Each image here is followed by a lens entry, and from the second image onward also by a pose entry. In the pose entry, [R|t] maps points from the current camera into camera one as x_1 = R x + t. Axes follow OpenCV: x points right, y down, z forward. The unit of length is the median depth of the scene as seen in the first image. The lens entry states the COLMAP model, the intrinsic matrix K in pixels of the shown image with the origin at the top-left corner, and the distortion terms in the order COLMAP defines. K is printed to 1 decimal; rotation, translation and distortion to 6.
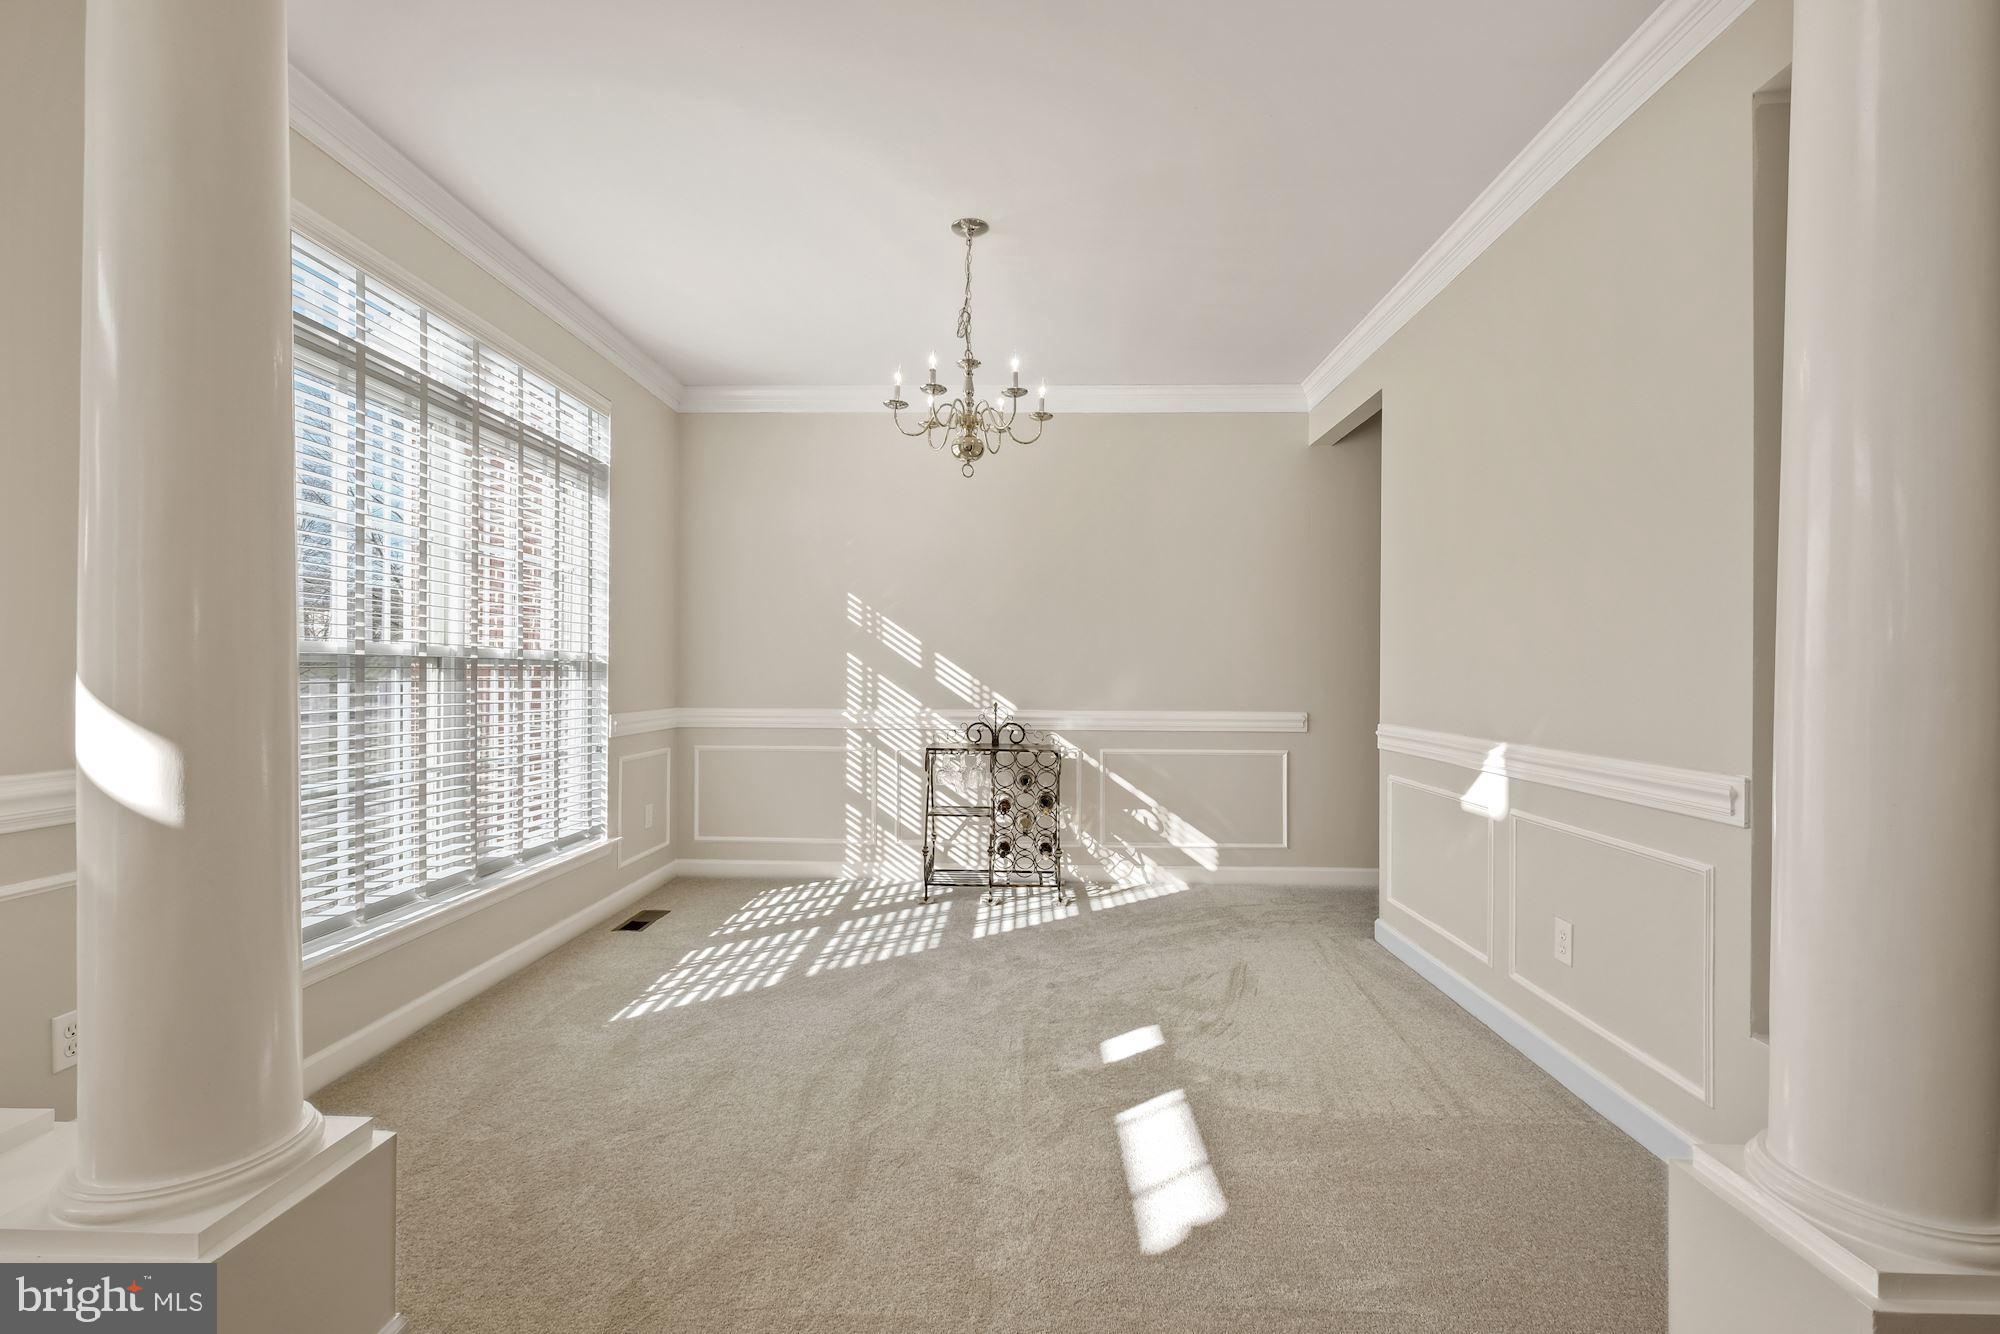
lens RADIAL K [[877.5, 0, 1000.8], [0, 877.5, 669.6], [0, 0, 1]] dist [-0.004214, -0.000243]
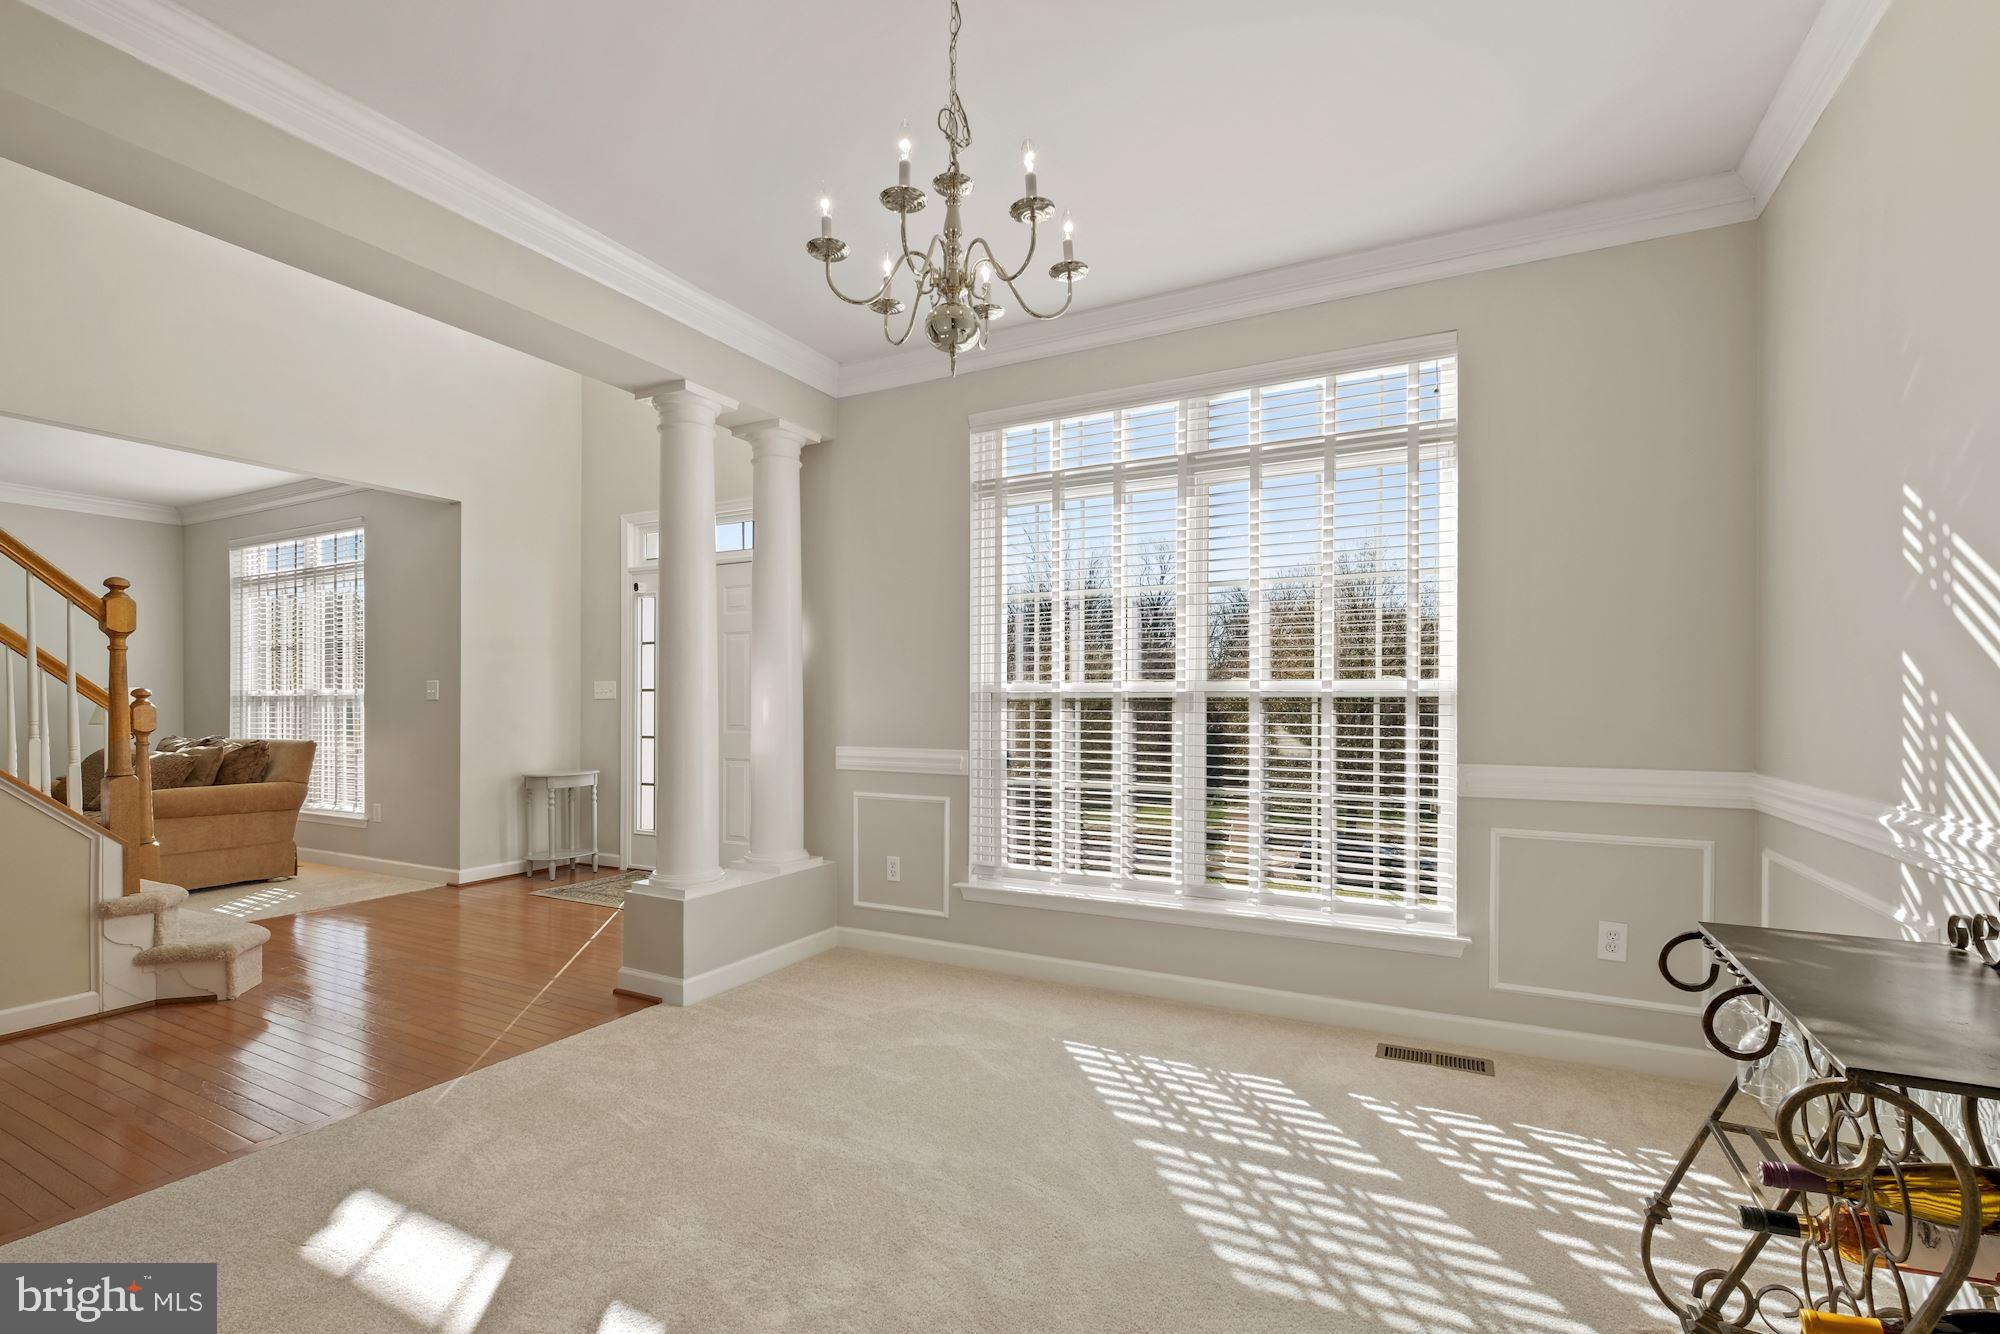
lens RADIAL K [[877.5, 0, 1008.4], [0, 877.5, 718.4], [0, 0, 1]] dist [-0.004214, -0.000243]
pose [[-0.424722, 0.011756, -0.905247, 0.419106], [-0.001156, 0.999908, 0.013527, 0.004270], [0.905323, 0.006792, -0.424670, 1.117579]]
